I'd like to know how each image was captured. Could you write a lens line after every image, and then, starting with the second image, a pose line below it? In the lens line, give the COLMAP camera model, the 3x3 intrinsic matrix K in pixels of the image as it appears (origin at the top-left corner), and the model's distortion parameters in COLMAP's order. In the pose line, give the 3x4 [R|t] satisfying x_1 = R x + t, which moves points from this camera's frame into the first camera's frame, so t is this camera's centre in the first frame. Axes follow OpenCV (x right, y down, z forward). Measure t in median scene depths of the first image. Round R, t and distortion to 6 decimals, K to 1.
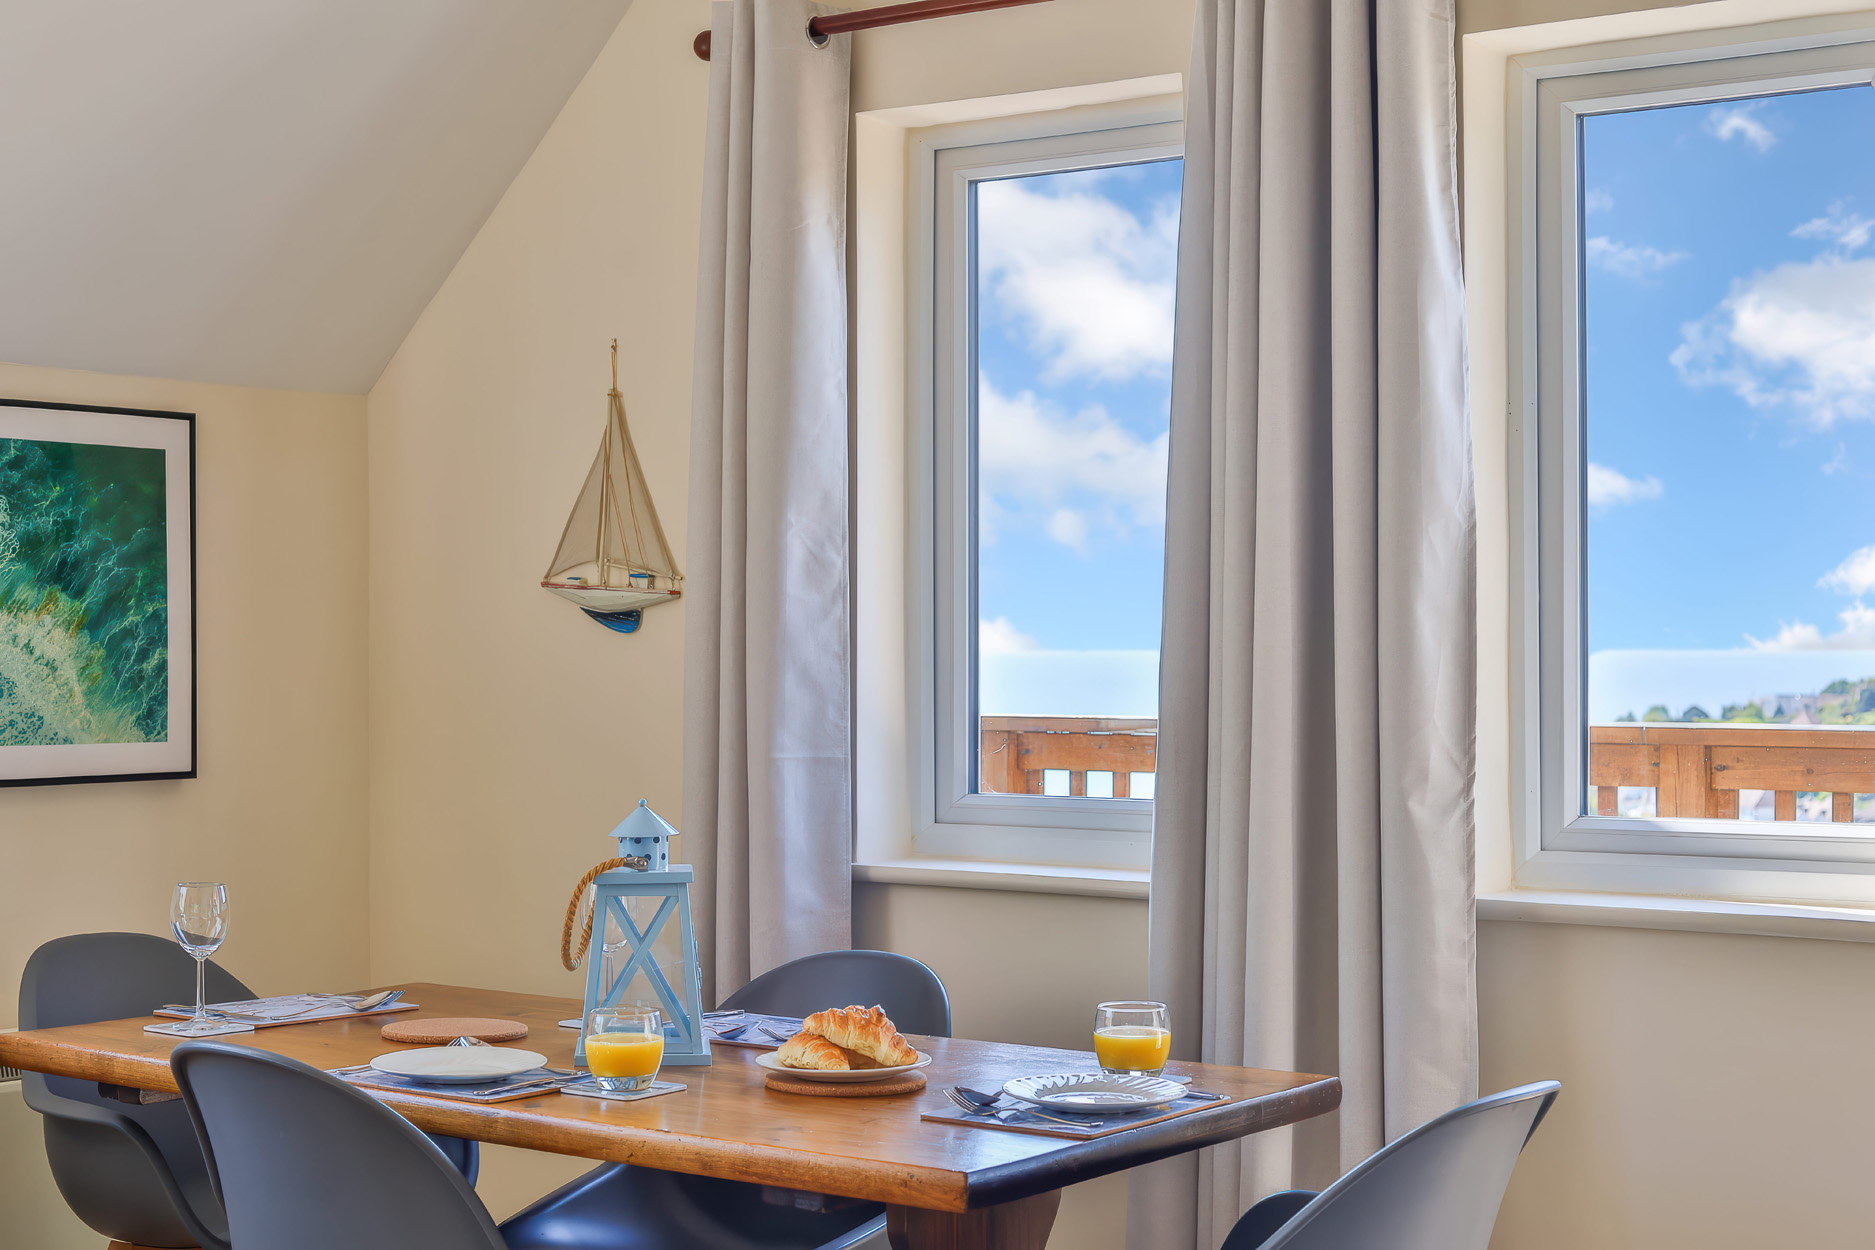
lens RADIAL K [[2699.7, 0, 936.1], [0, 2699.7, 667.0], [0, 0, 1]] dist [-0.133708, 0.050651]
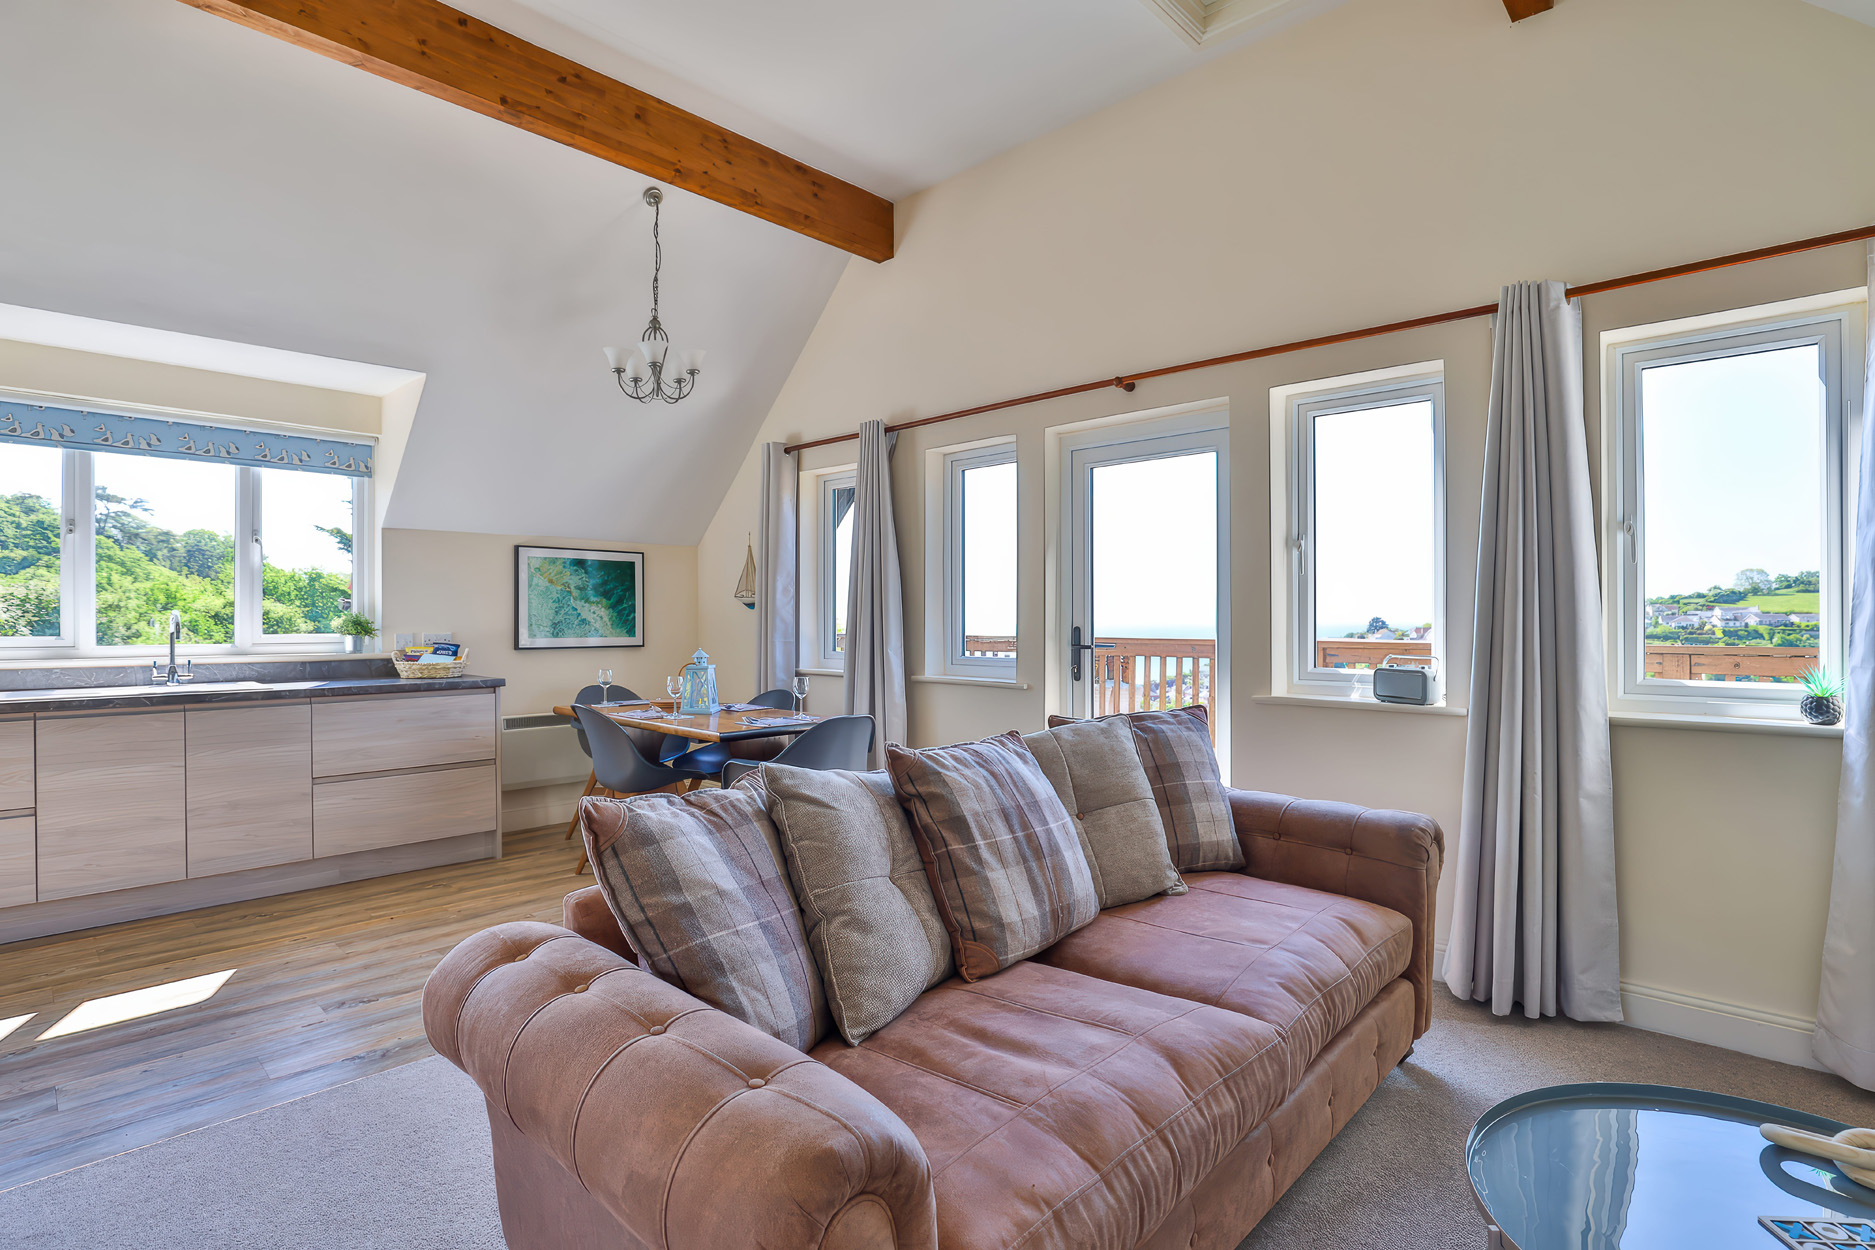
lens RADIAL K [[911.2, 0, 935.6], [0, 911.2, 619.6], [0, 0, 1]] dist [-0.038929, 0.006978]
pose [[0.988508, 0.001996, -0.151157, 0.355275], [-0.001767, 0.999997, 0.001647, -0.000632], [0.151159, -0.001361, 0.988508, -0.240311]]
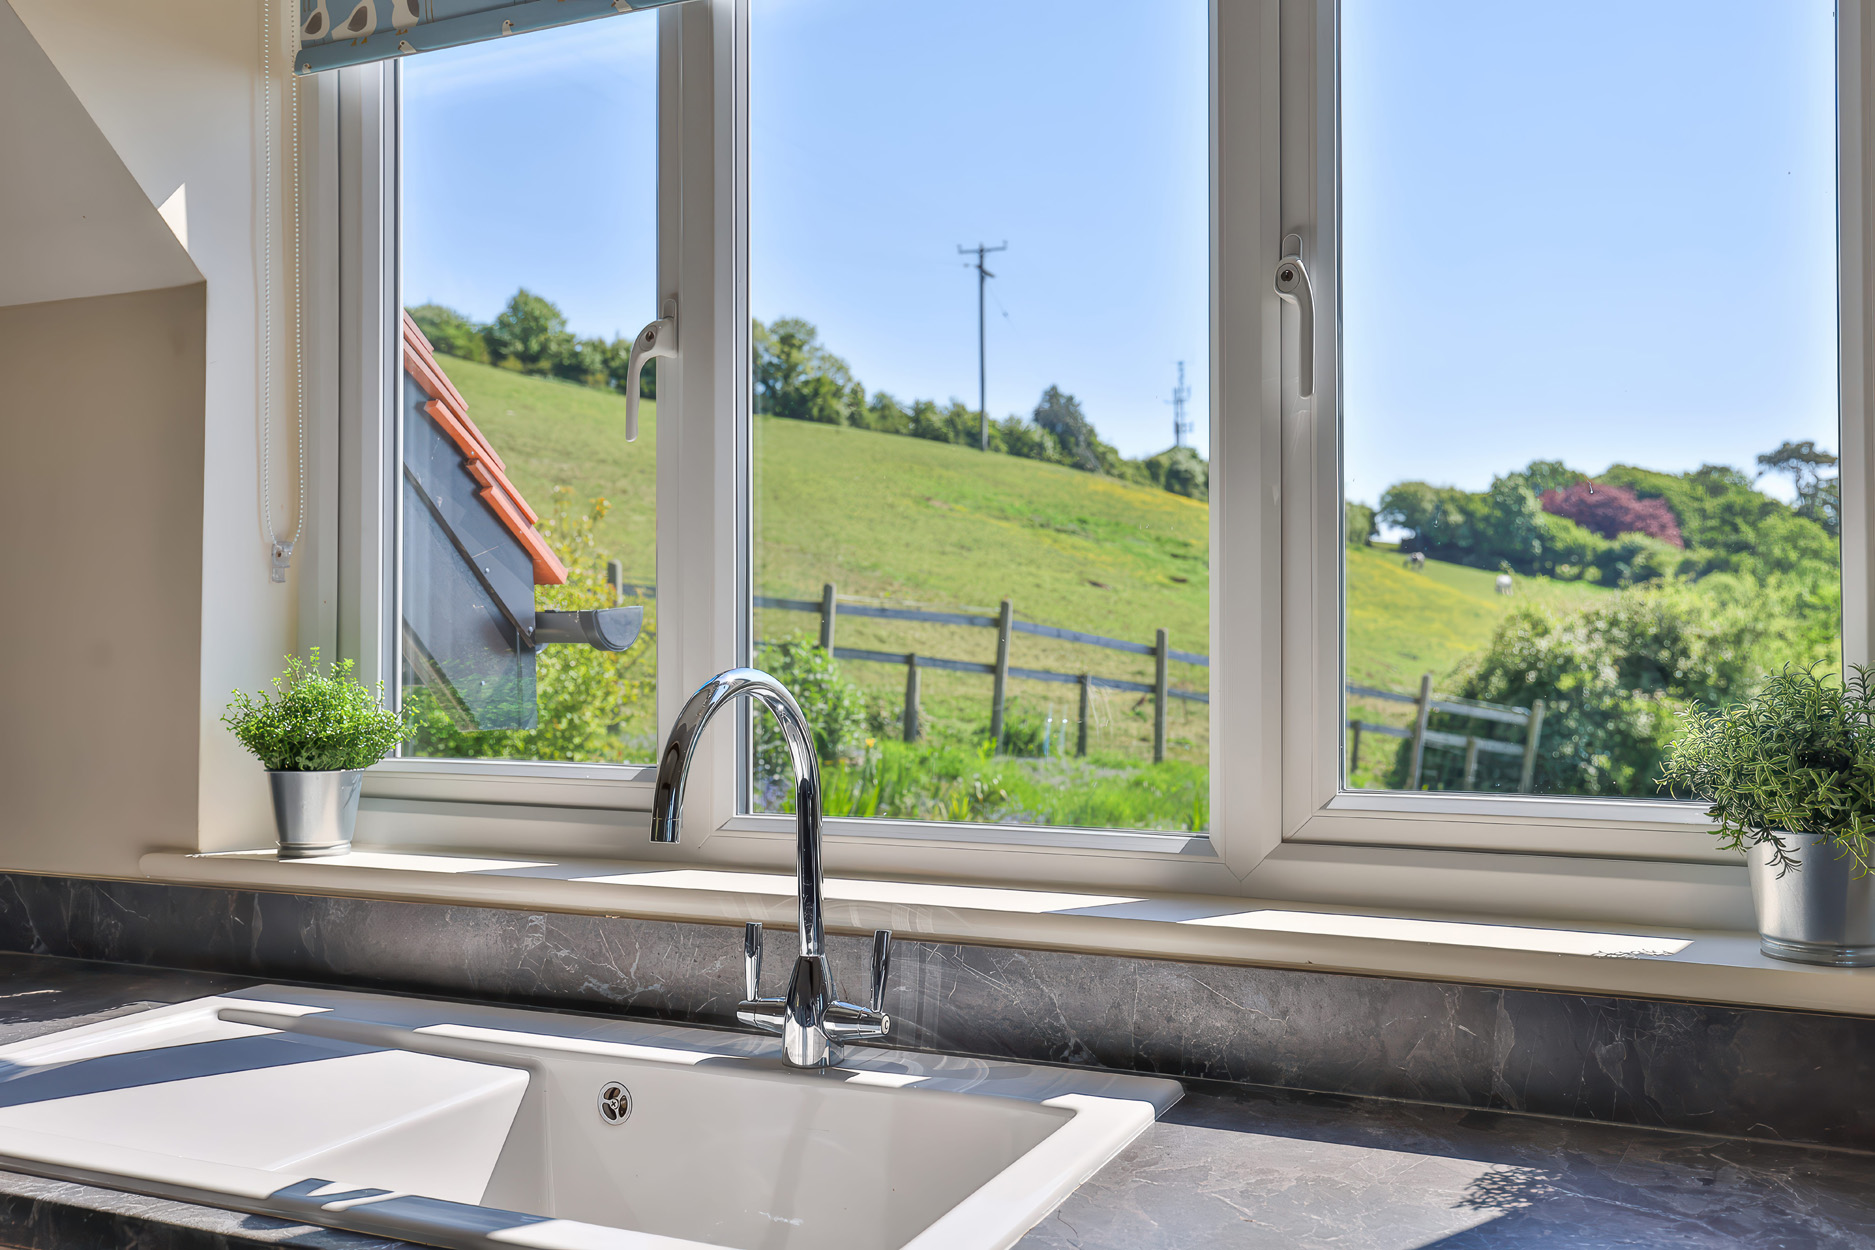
lens RADIAL K [[1633.3, 0, 937.5], [0, 1633.3, 625.0], [0, 0, 1]] dist [0.020626, 0.008430]
pose [[0.167702, -0.014244, -0.985735, -0.260574], [0.002756, 0.999898, -0.013980, -0.011422], [0.985834, -0.000372, 0.167724, 0.544096]]
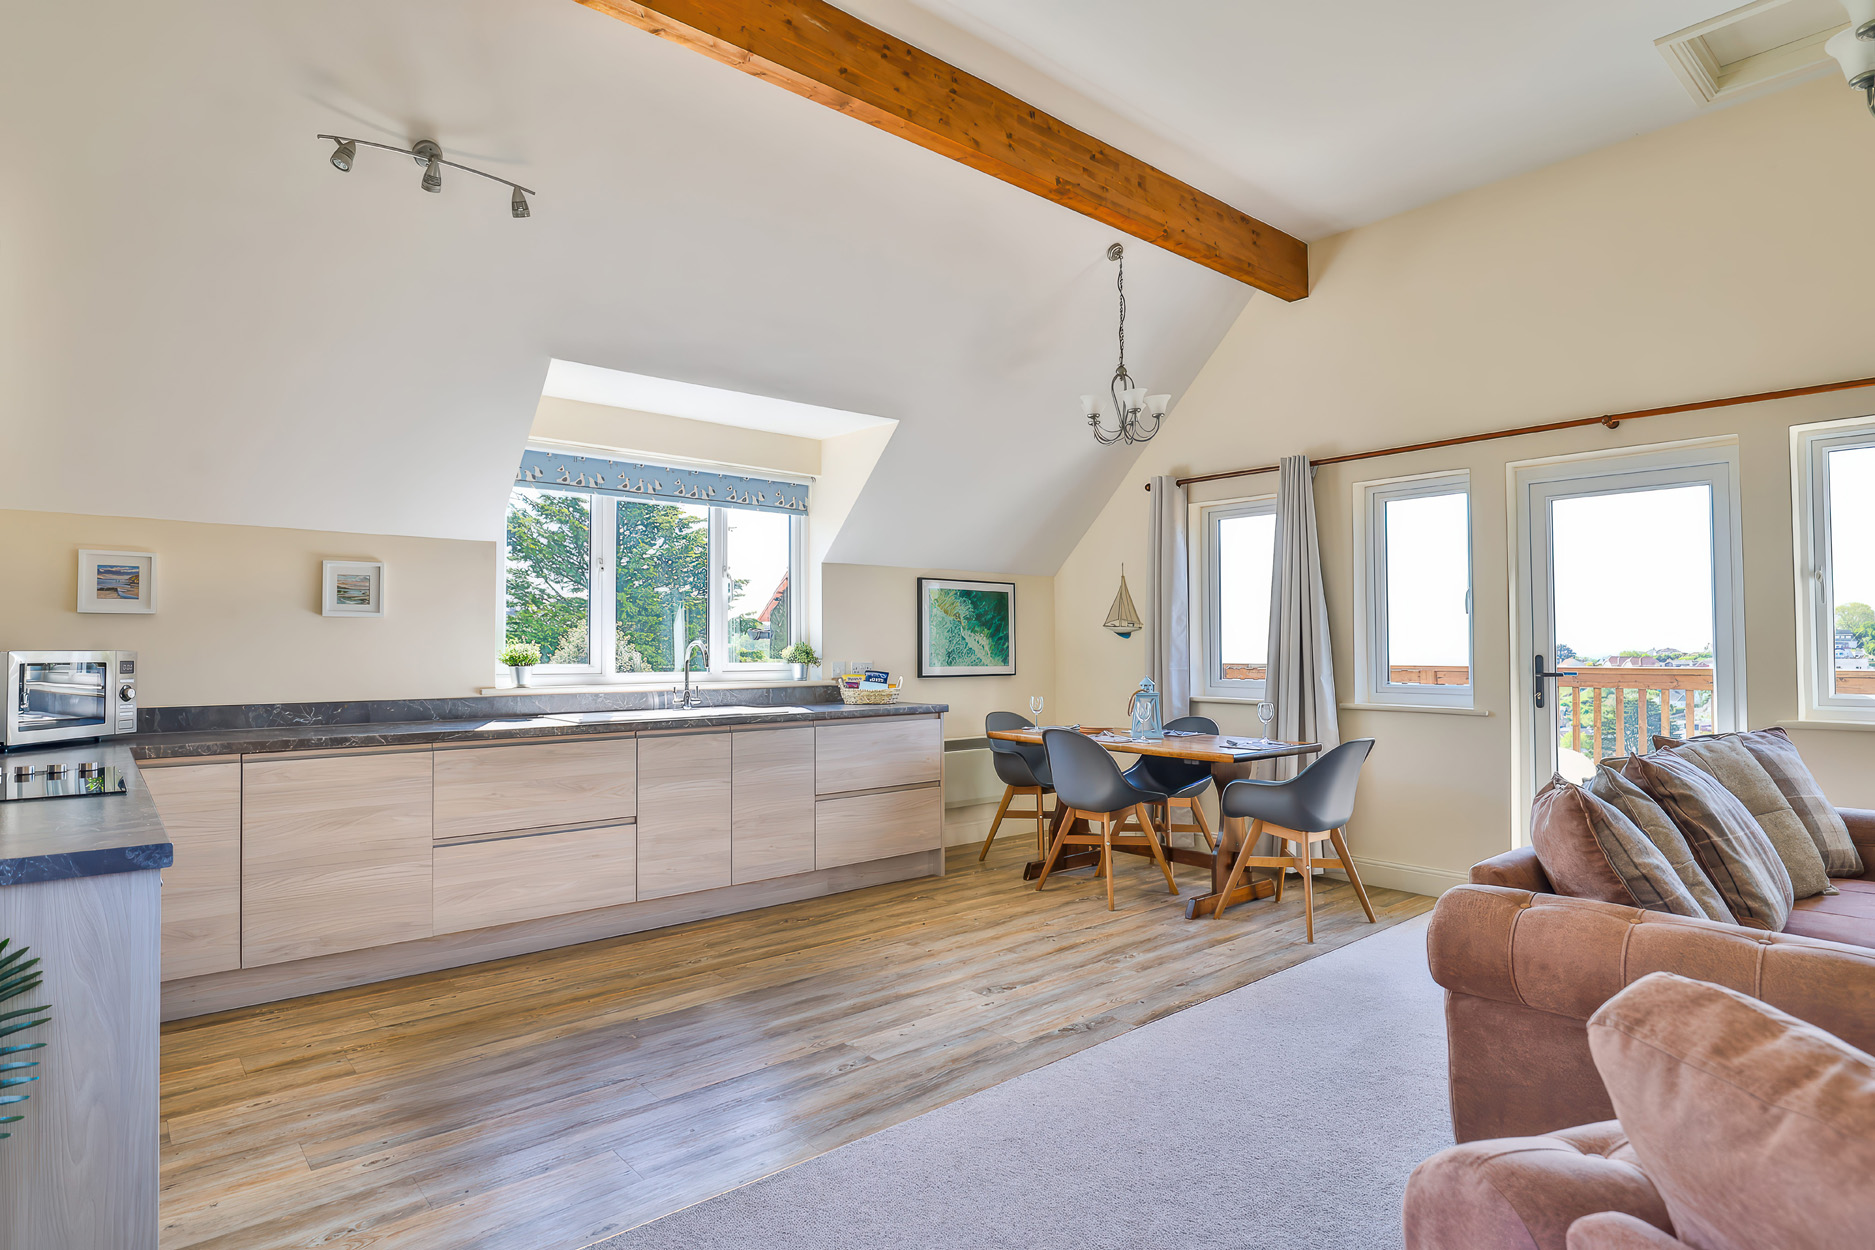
lens RADIAL K [[1004.7, 0, 939.4], [0, 1004.7, 619.8], [0, 0, 1]] dist [-0.023305, -0.000353]
pose [[0.967014, -0.006173, -0.254647, -0.009566], [-0.000622, 0.999646, -0.026593, -0.000849], [0.254721, 0.025874, 0.966668, -0.486430]]
